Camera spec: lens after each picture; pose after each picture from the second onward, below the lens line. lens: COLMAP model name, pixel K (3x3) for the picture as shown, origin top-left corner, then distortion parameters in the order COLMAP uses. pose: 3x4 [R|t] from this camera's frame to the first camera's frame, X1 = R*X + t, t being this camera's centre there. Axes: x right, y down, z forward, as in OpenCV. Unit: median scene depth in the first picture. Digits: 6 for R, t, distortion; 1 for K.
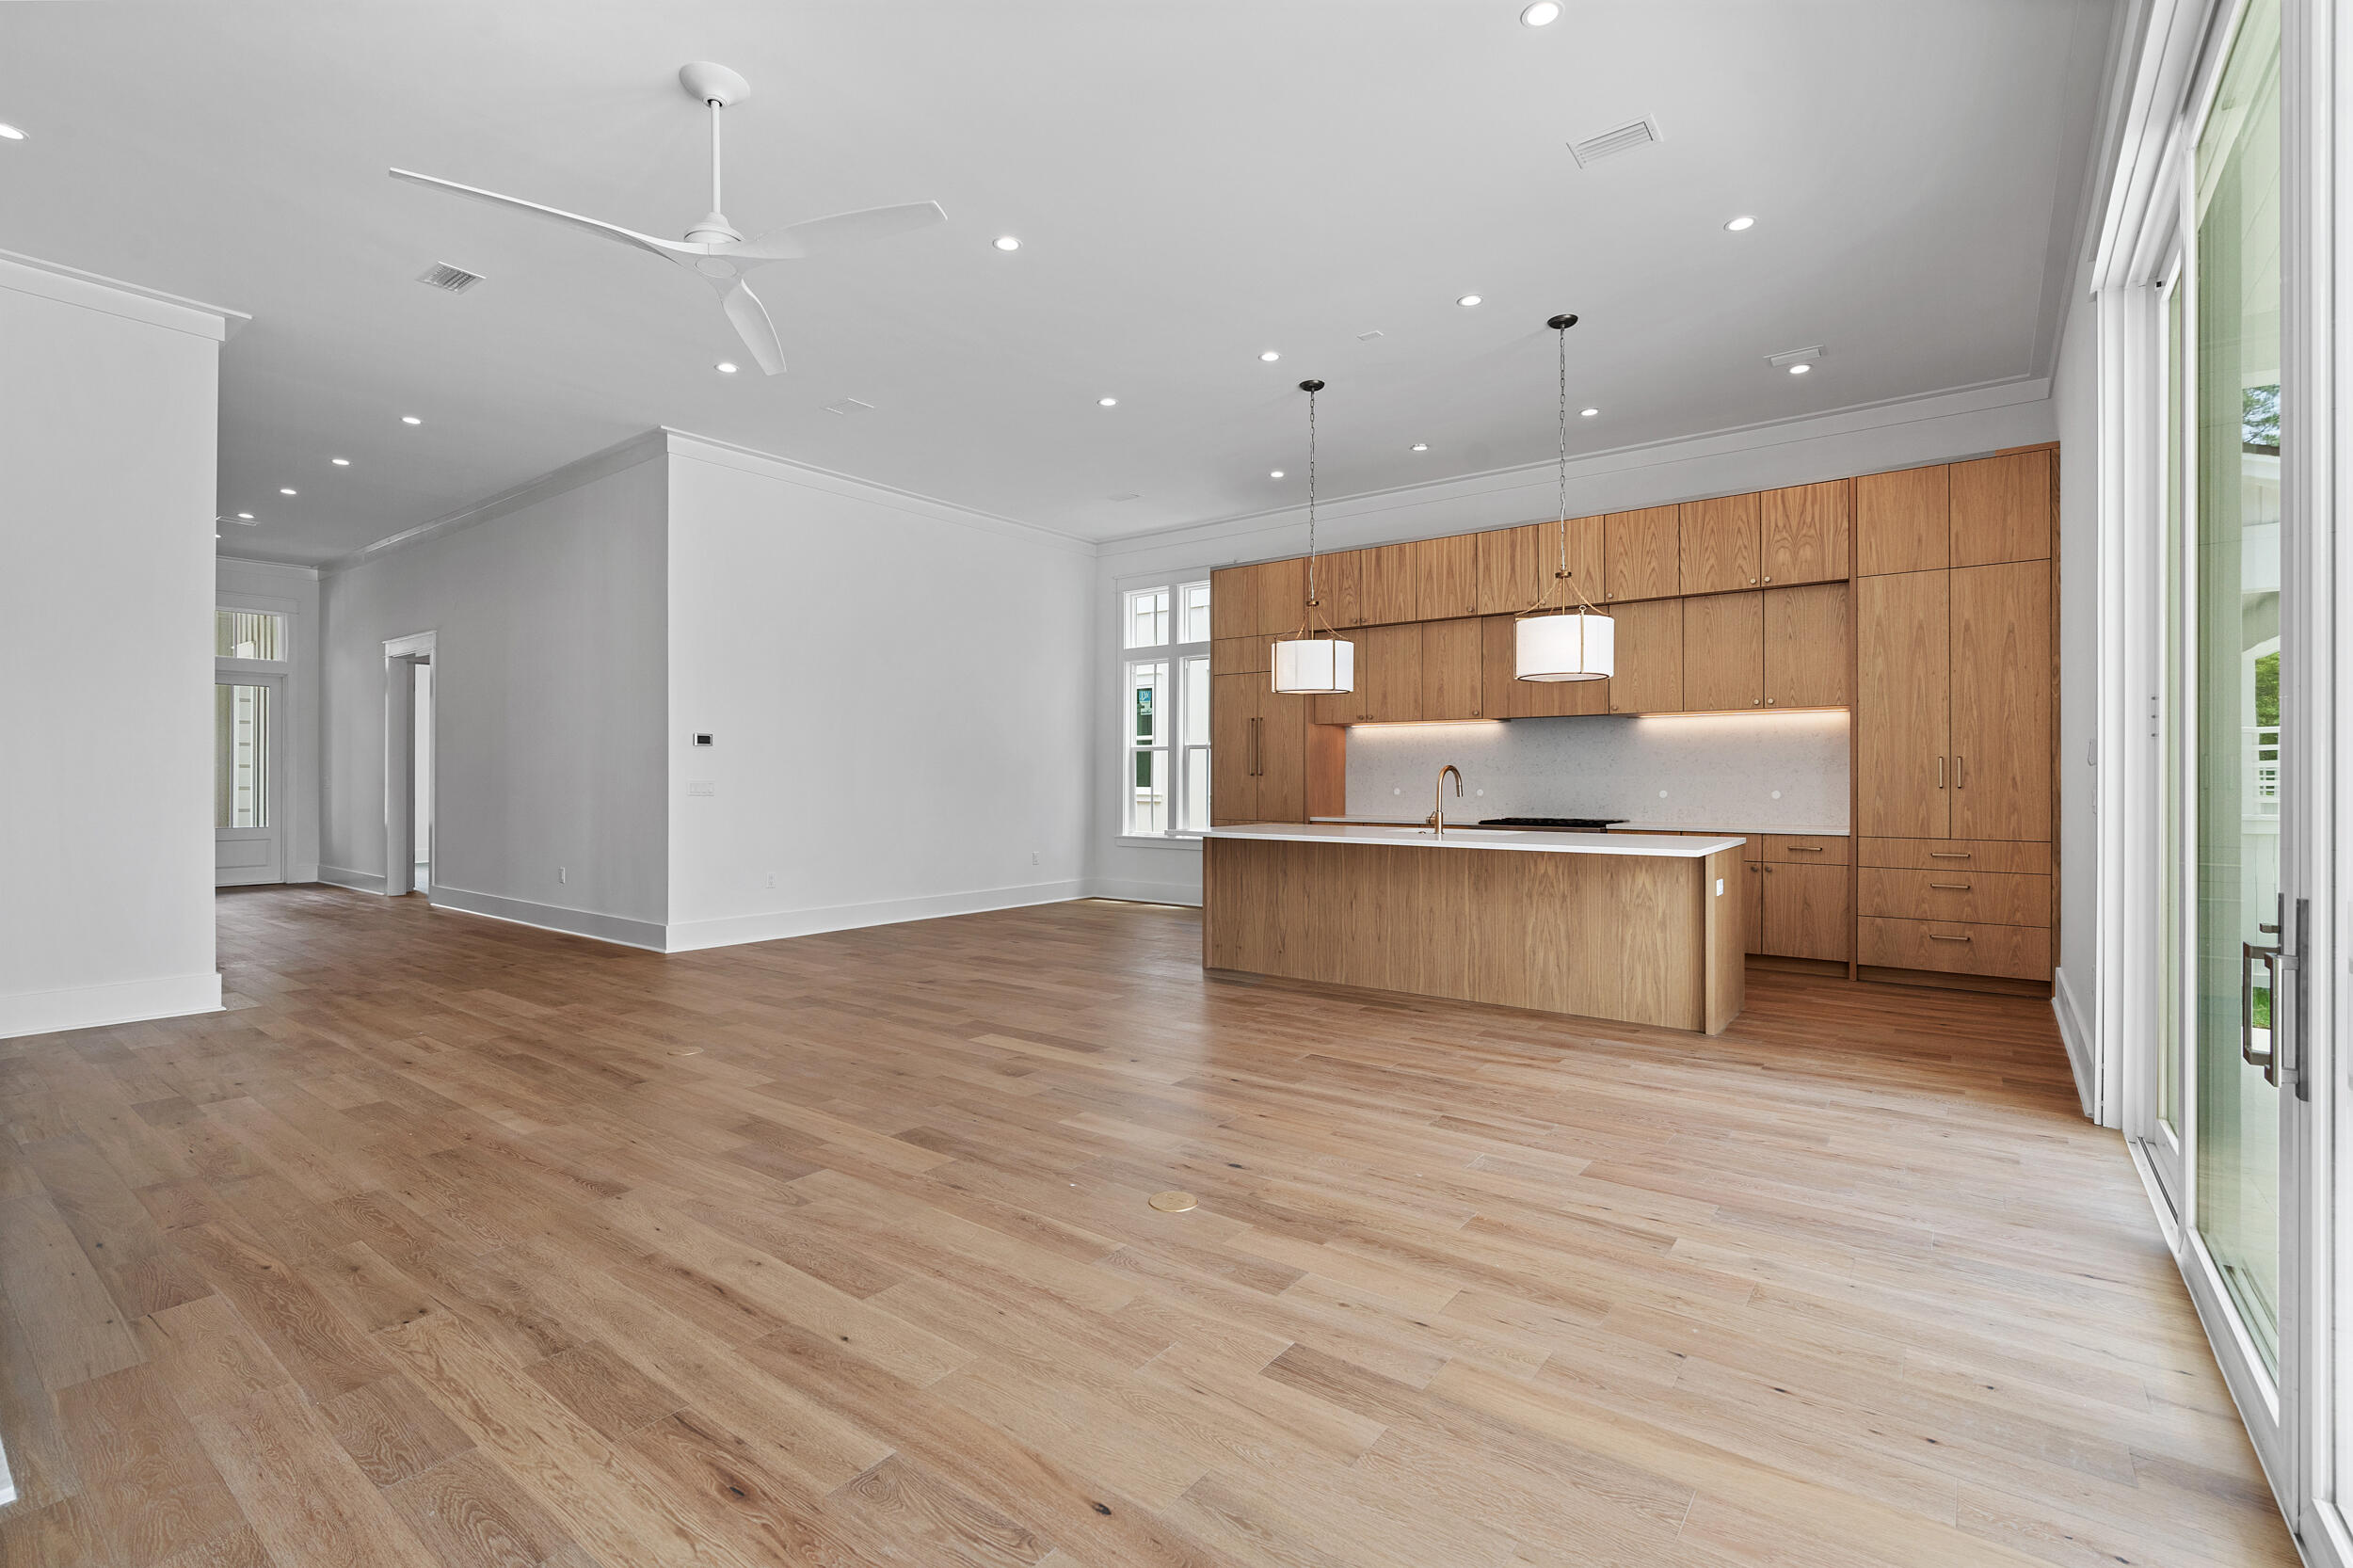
lens RADIAL K [[1061.4, 0, 1185.5], [0, 1061.4, 770.8], [0, 0, 1]] dist [-0.005744, 0.001547]
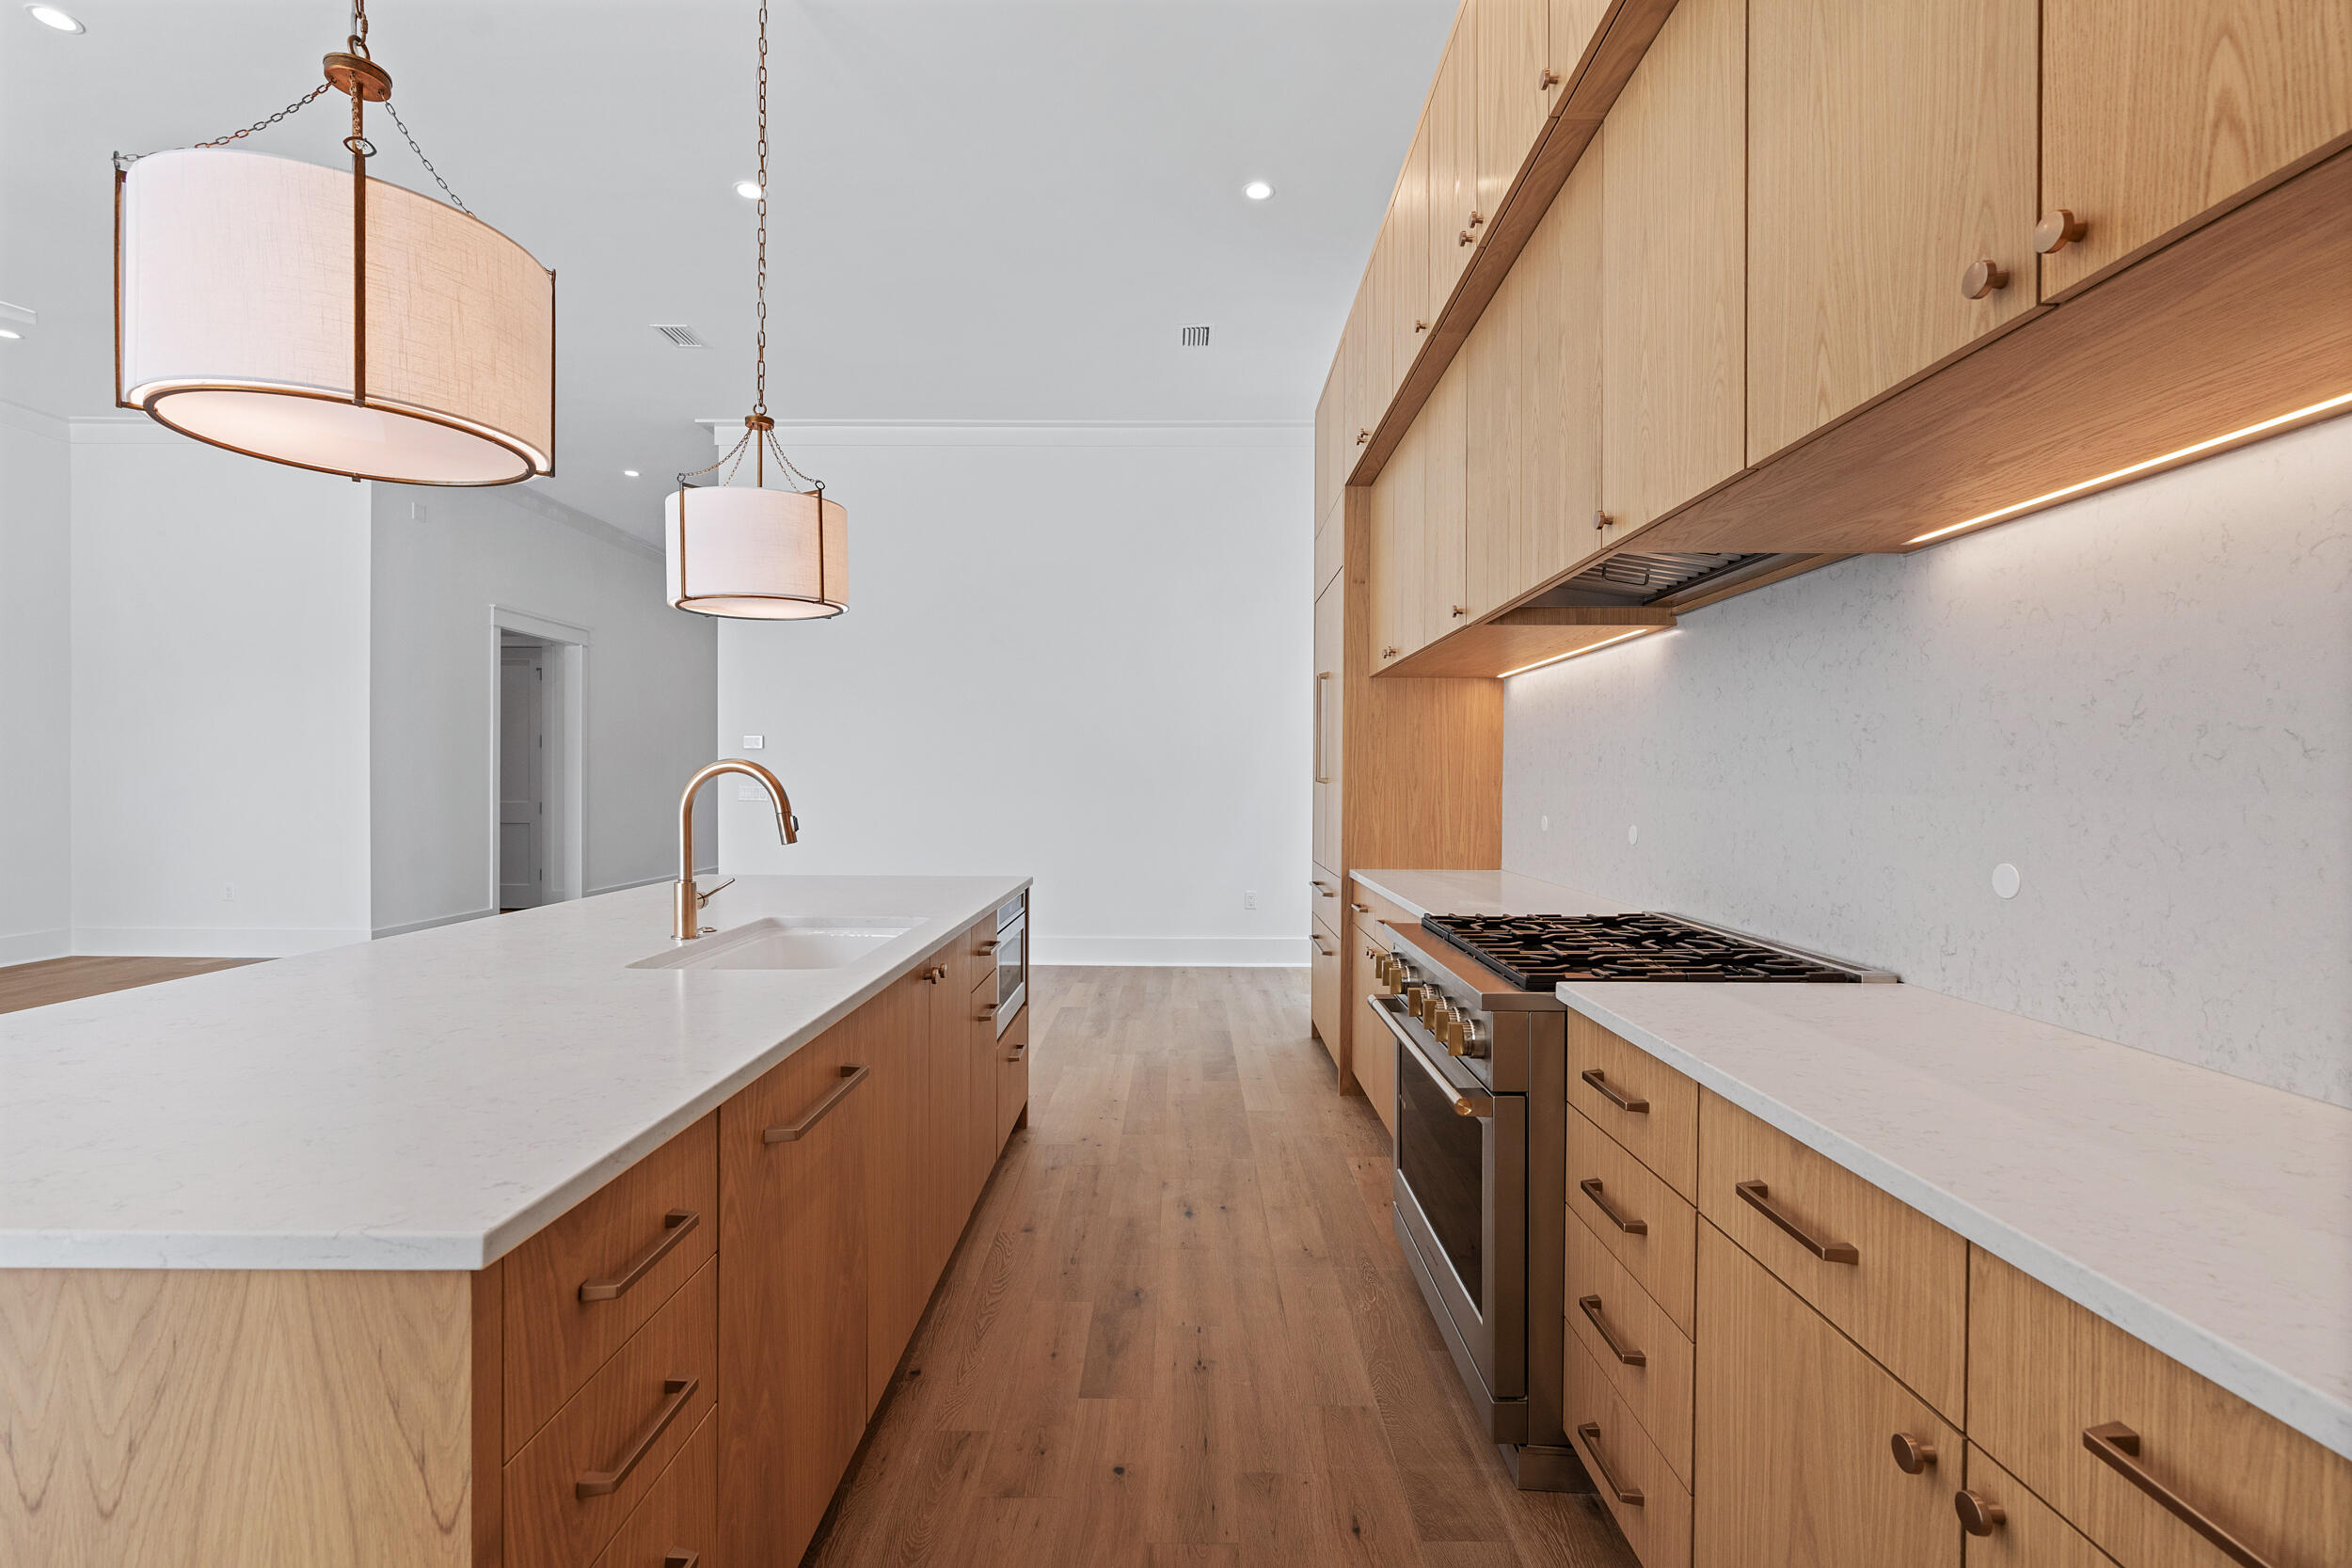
lens RADIAL K [[1058.7, 0, 1178.2], [0, 1058.7, 793.0], [0, 0, 1]] dist [-0.010716, 0.005071]
pose [[0.596862, 0.013600, -0.802229, 0.667198], [-0.000357, 0.999861, 0.016685, 0.000927], [0.802344, -0.009672, 0.596783, 0.944433]]
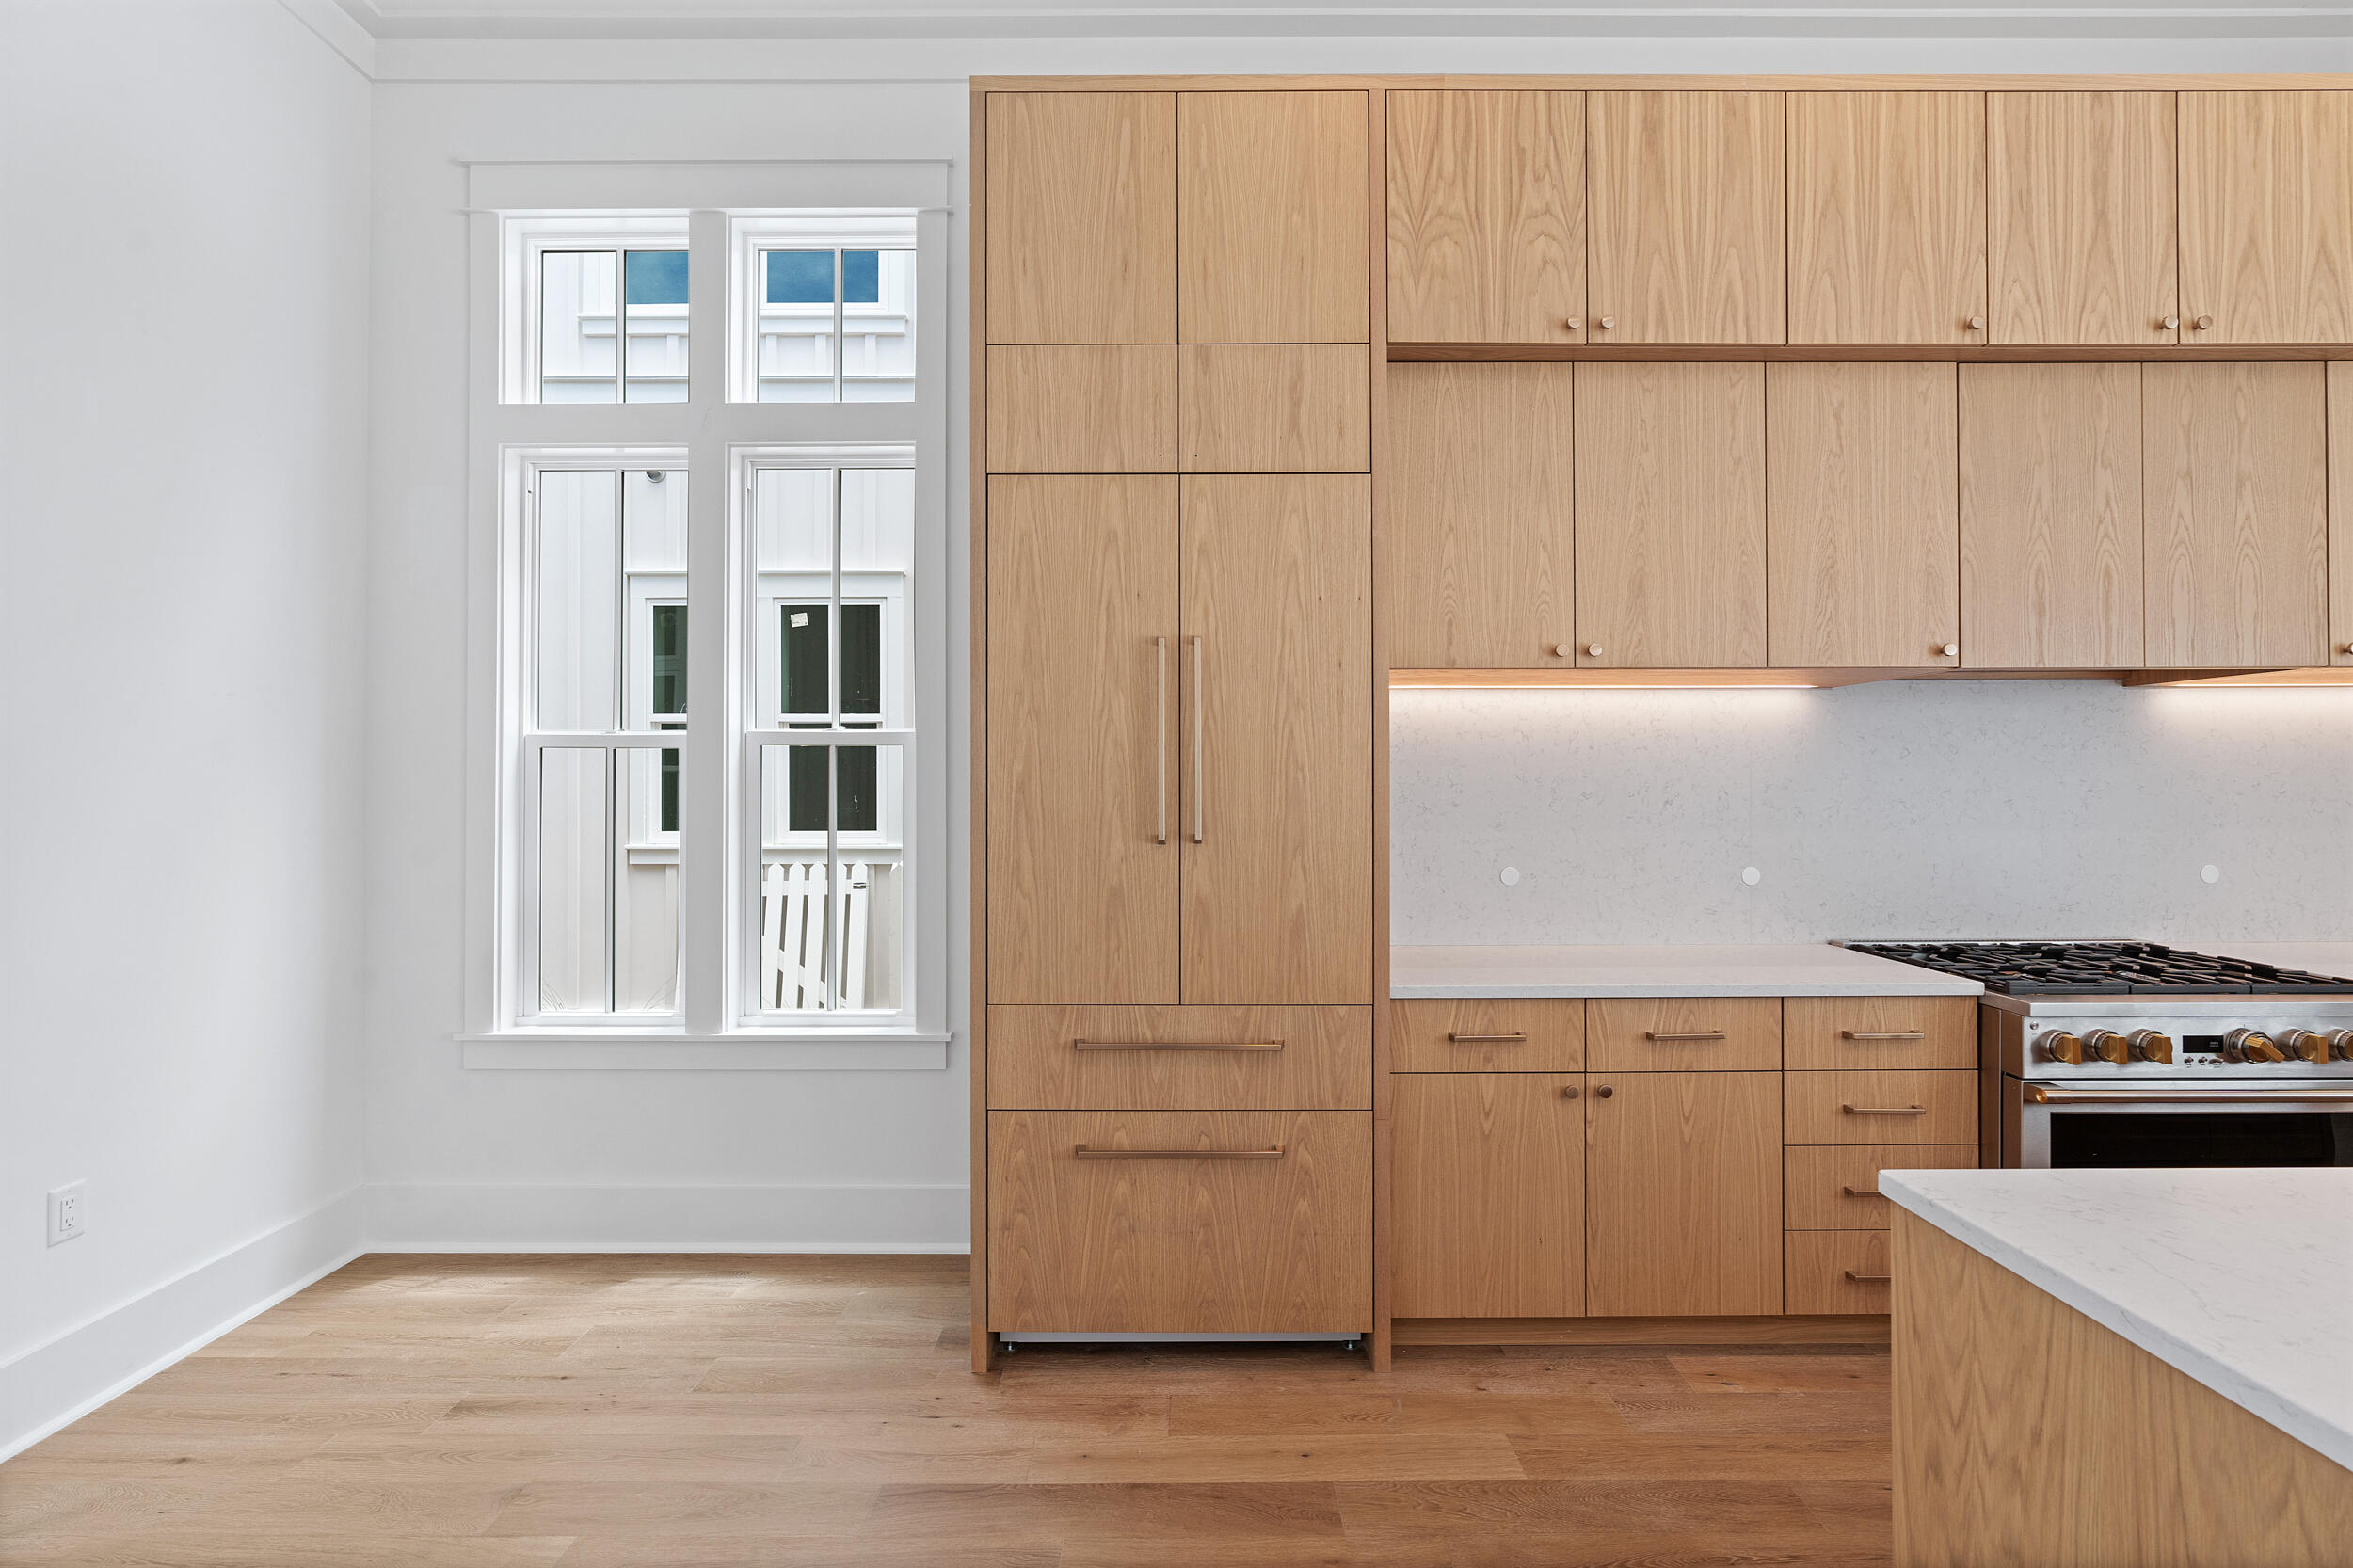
lens RADIAL K [[1070.7, 0, 1179.6], [0, 1070.7, 776.2], [0, 0, 1]] dist [-0.011965, 0.004223]
pose [[0.800417, 0.001465, 0.599442, -0.151143], [-0.001973, 0.999998, 0.000190, -0.019981], [-0.599440, -0.001335, 0.800418, 1.164312]]
